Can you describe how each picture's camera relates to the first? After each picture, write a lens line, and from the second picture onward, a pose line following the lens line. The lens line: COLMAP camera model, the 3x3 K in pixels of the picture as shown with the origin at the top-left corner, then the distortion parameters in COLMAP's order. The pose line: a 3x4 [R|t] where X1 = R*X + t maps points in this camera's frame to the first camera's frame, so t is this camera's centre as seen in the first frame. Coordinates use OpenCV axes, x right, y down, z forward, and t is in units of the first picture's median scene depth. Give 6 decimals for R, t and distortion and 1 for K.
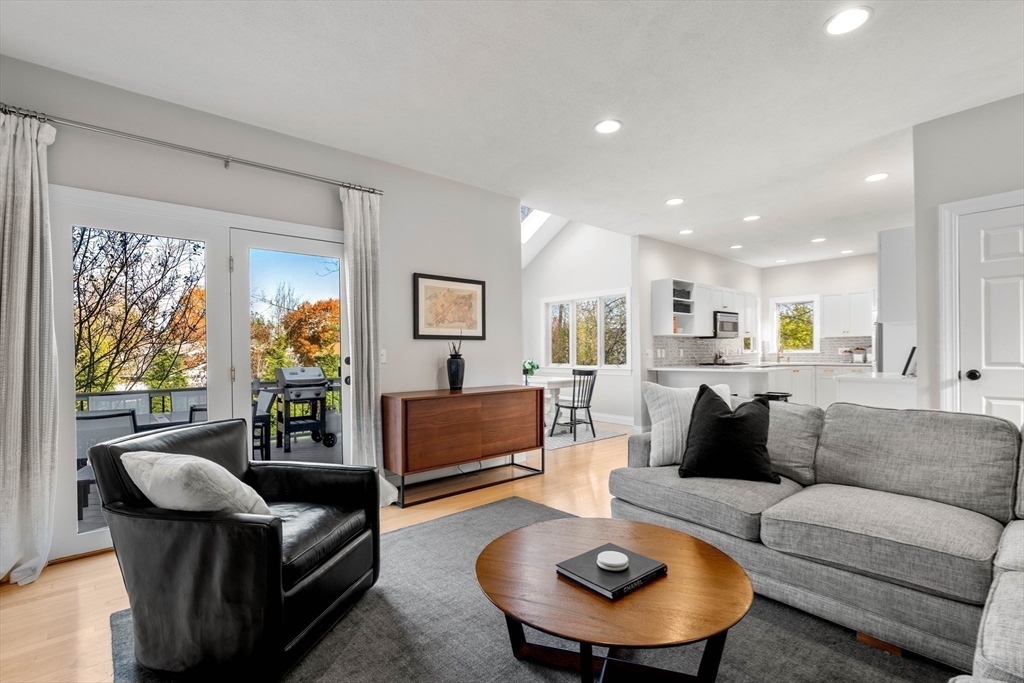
lens RADIAL K [[470.6, 0, 509.8], [0, 470.6, 347.9], [0, 0, 1]] dist [0.002408, 0.000714]
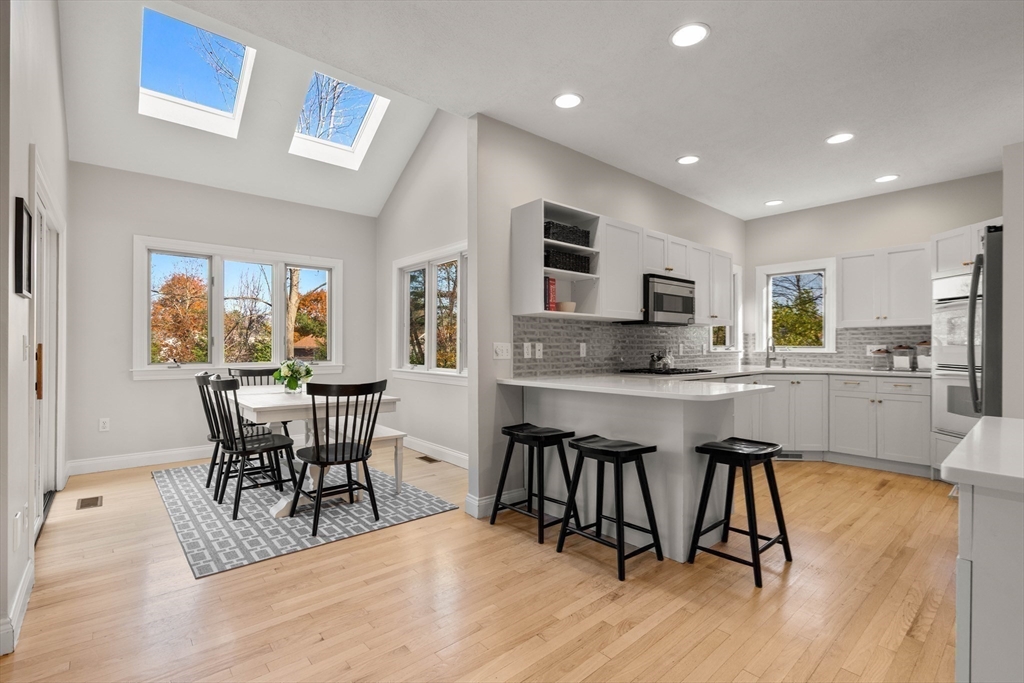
lens RADIAL K [[461.8, 0, 507.3], [0, 461.8, 342.1], [0, 0, 1]] dist [-0.002268, -0.000012]
pose [[0.999715, 0.013048, -0.020016, 0.304997], [-0.013054, 0.999915, -0.000156, 0.002884], [0.020012, 0.000417, 0.999800, 0.491785]]
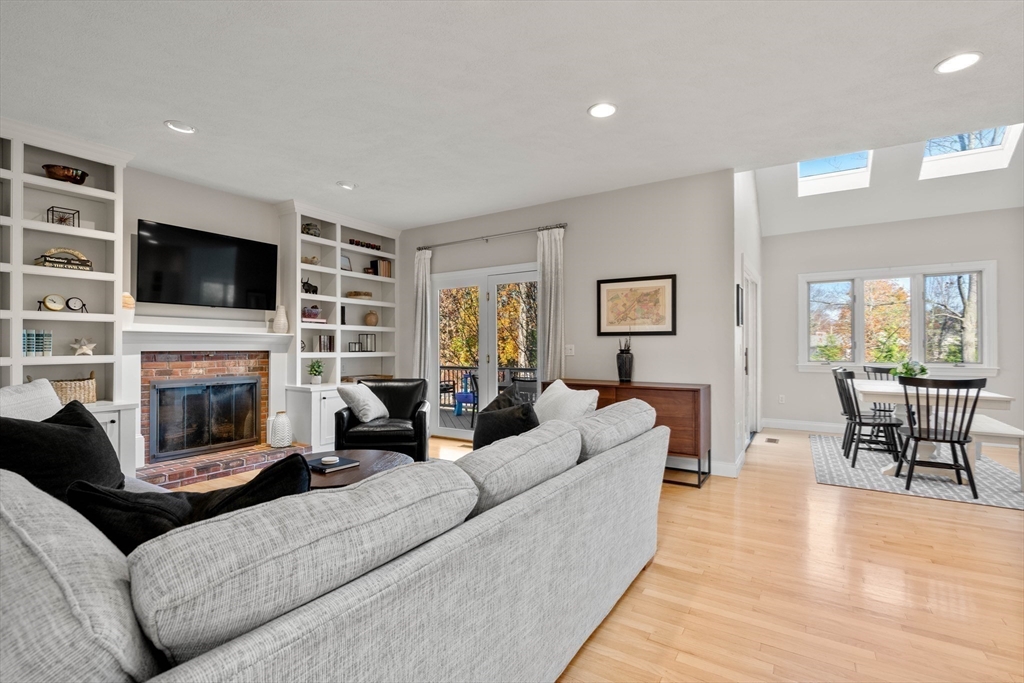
lens RADIAL K [[470.6, 0, 509.8], [0, 470.6, 347.9], [0, 0, 1]] dist [0.002408, 0.000714]
pose [[0.274603, 0.010392, -0.961501, 0.541998], [0.005917, 0.999904, 0.012497, -0.003098], [0.961539, -0.009121, 0.274515, 0.282758]]
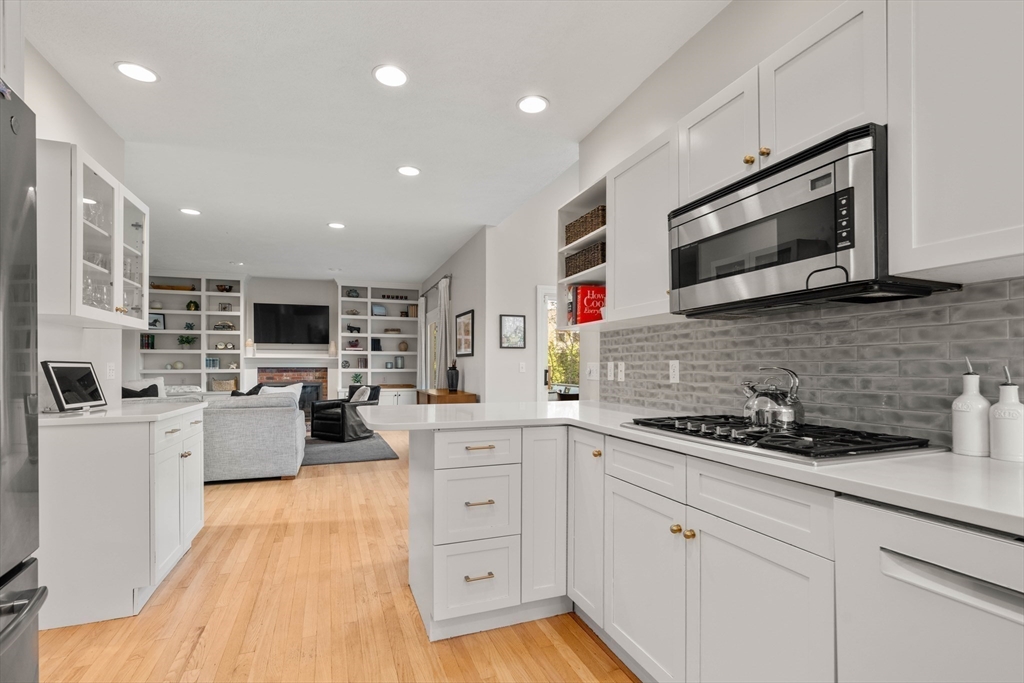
lens RADIAL K [[480.3, 0, 512.6], [0, 480.3, 367.5], [0, 0, 1]] dist [-0.000130, 0.000026]
pose [[-0.357638, 0.011586, -0.933788, 0.767556], [0.010993, 0.999906, 0.008195, 0.003608], [0.933795, -0.007334, -0.357732, 1.075037]]
